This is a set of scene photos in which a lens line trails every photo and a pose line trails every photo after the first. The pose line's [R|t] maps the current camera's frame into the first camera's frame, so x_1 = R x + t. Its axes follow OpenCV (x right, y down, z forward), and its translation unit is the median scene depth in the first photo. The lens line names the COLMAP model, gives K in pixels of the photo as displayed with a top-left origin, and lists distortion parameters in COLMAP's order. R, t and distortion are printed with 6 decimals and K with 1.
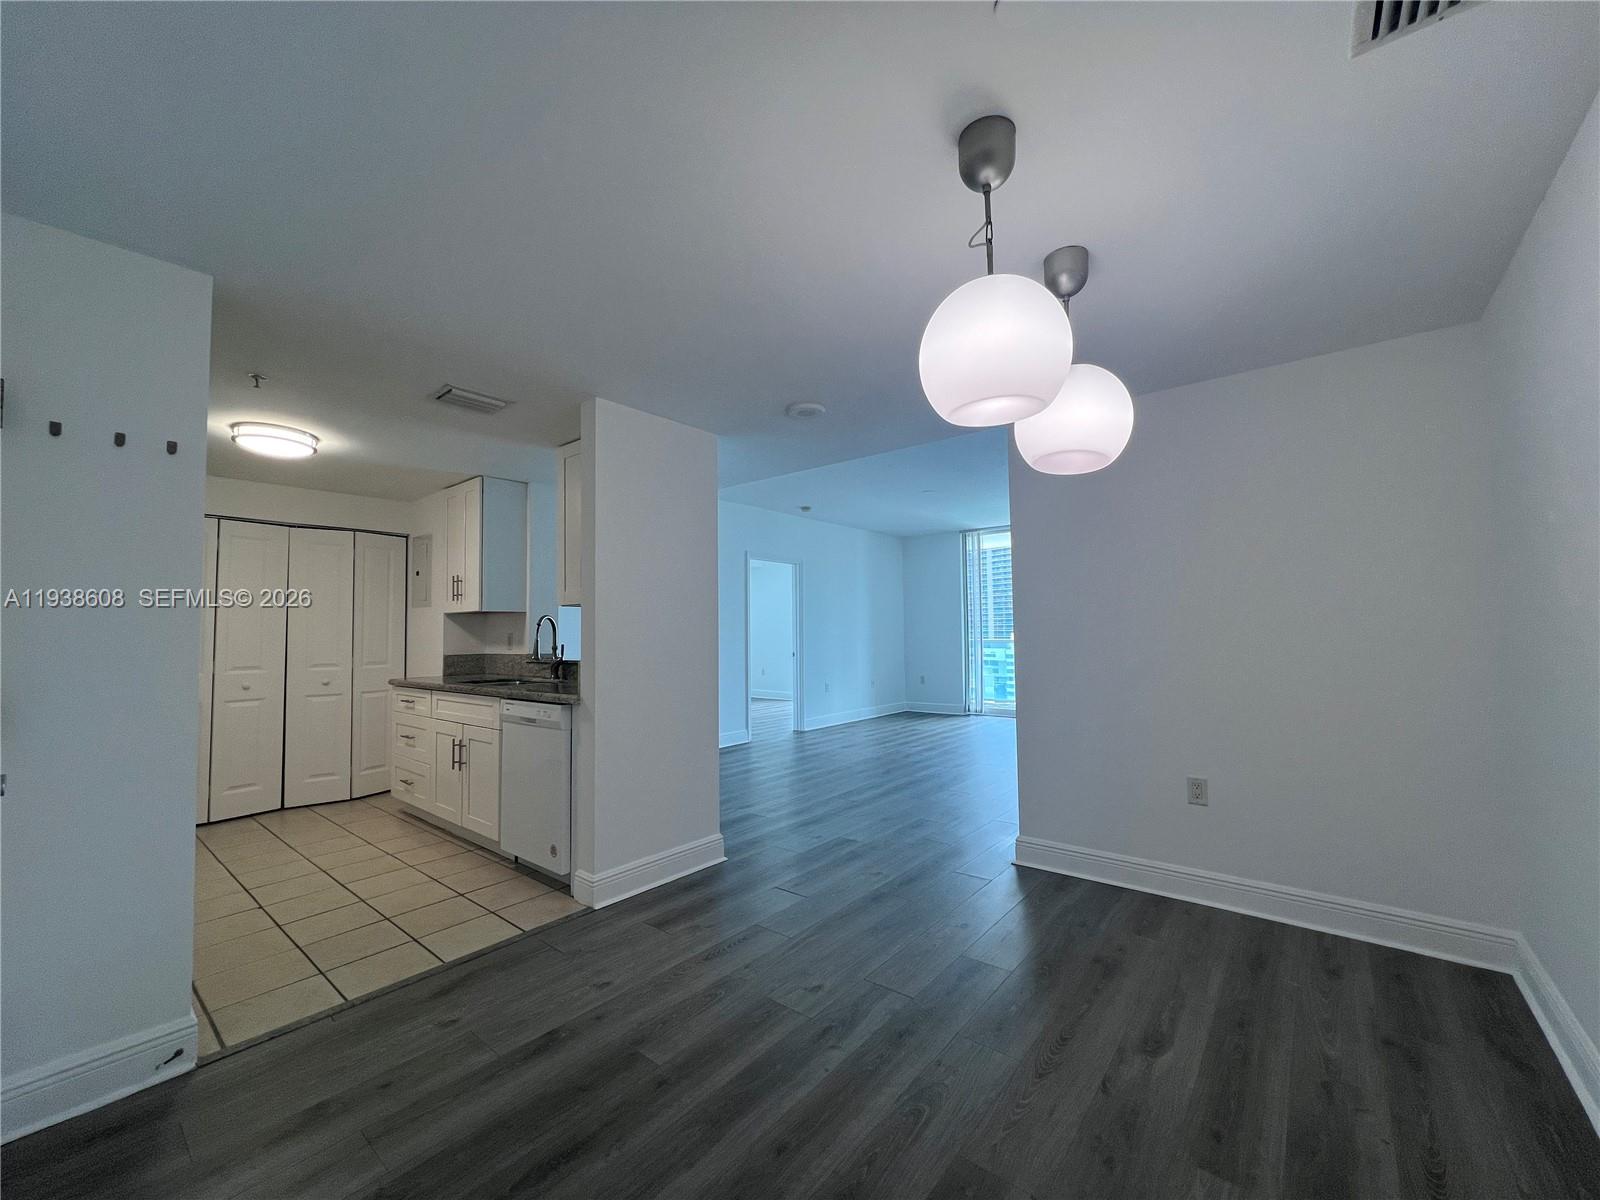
lens RADIAL K [[638.5, 0, 800.8], [0, 638.5, 603.2], [0, 0, 1]] dist [-0.000902, 0.000222]
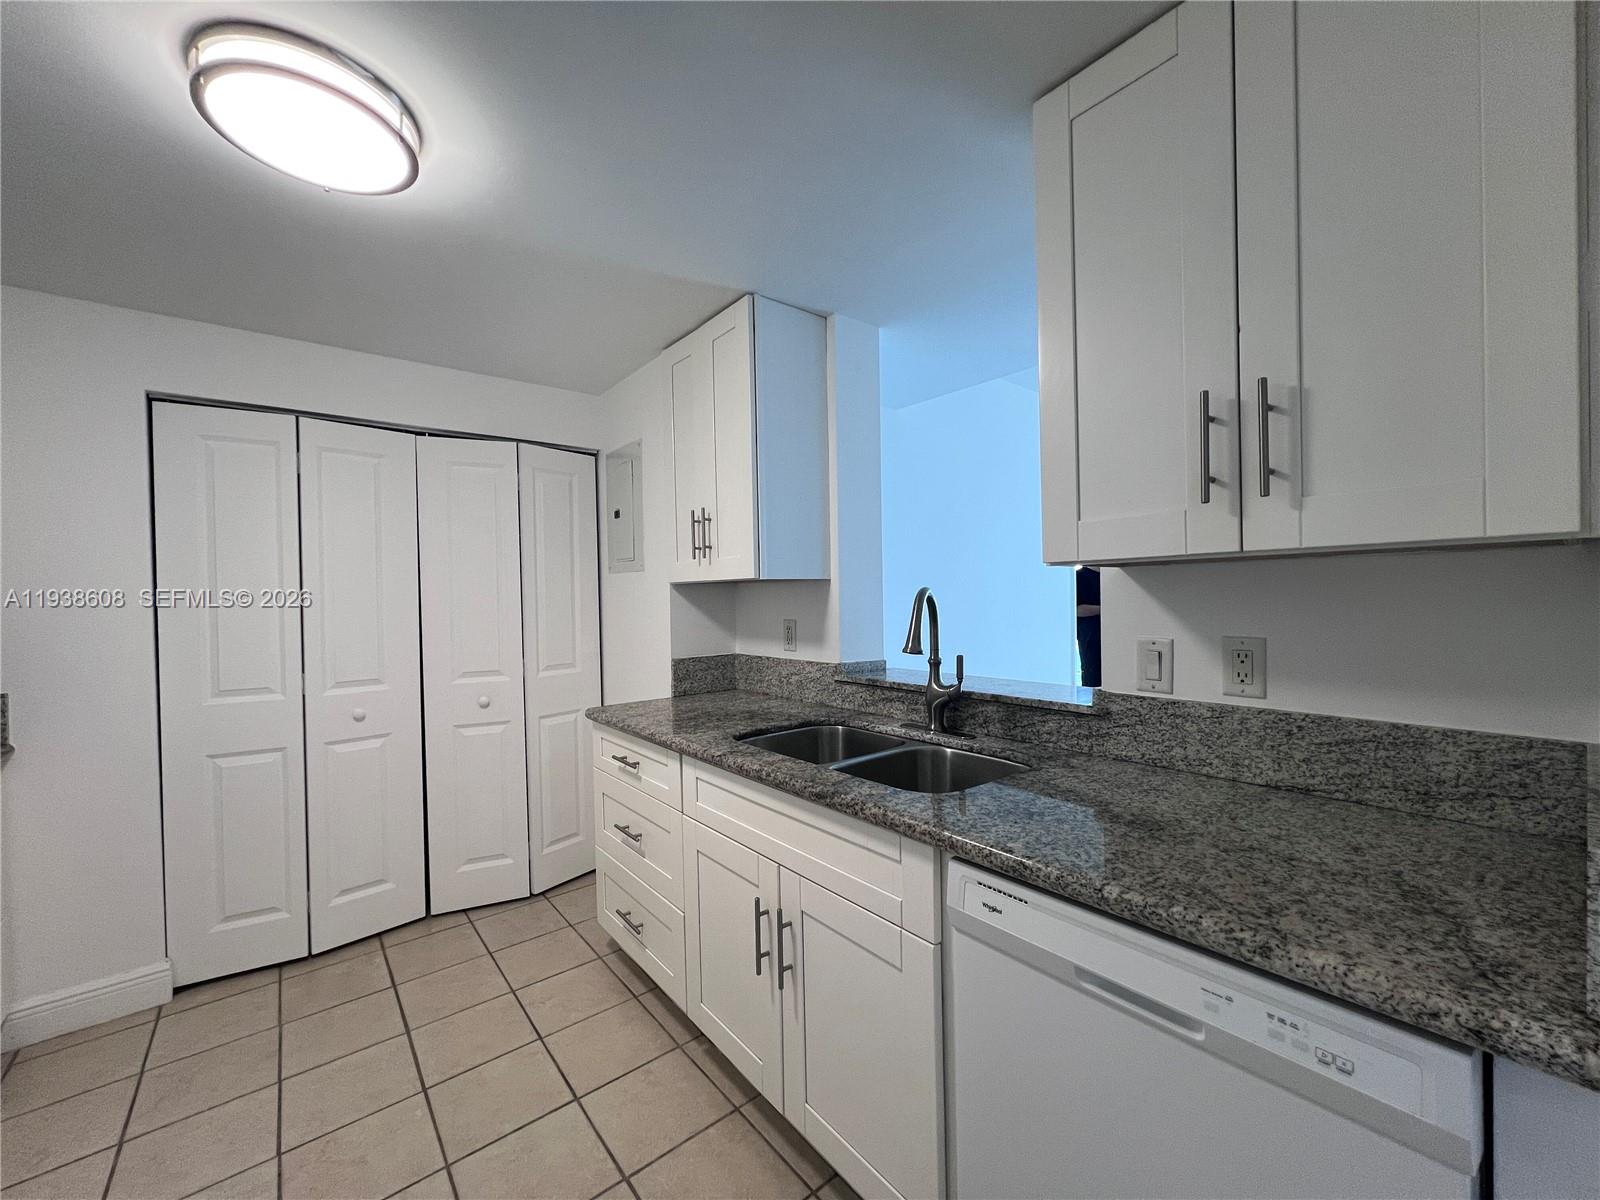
lens RADIAL K [[638.5, 0, 800.8], [0, 638.5, 603.2], [0, 0, 1]] dist [-0.000902, 0.000222]
pose [[0.980173, -0.002319, -0.198128, -0.360551], [0.014824, 0.997987, 0.061658, 0.001372], [0.197586, -0.063373, 0.978235, 0.513990]]
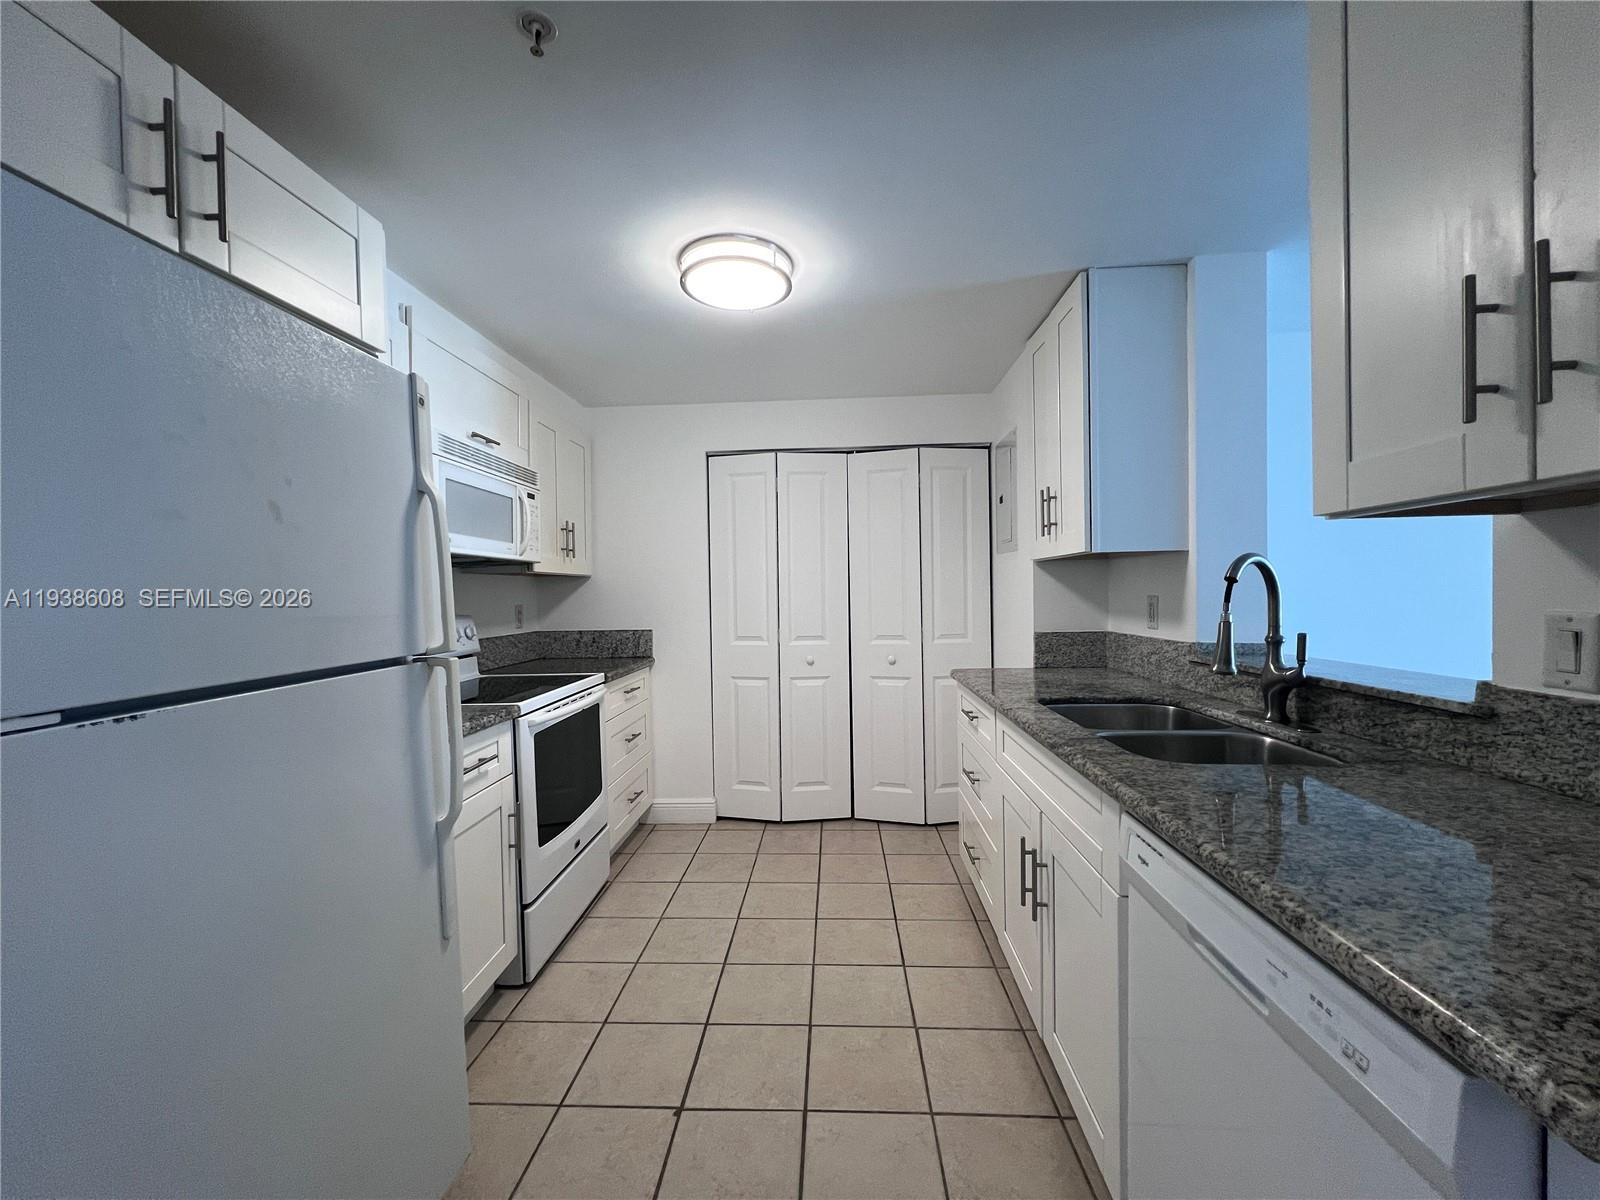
lens RADIAL K [[635.3, 0, 799.1], [0, 635.3, 604.1], [0, 0, 1]] dist [-0.001416, 0.000251]
pose [[0.589163, 0.019008, -0.807790, -0.230152], [0.046800, 0.997242, 0.057600, 0.012977], [0.806658, -0.071740, 0.586649, 0.514255]]
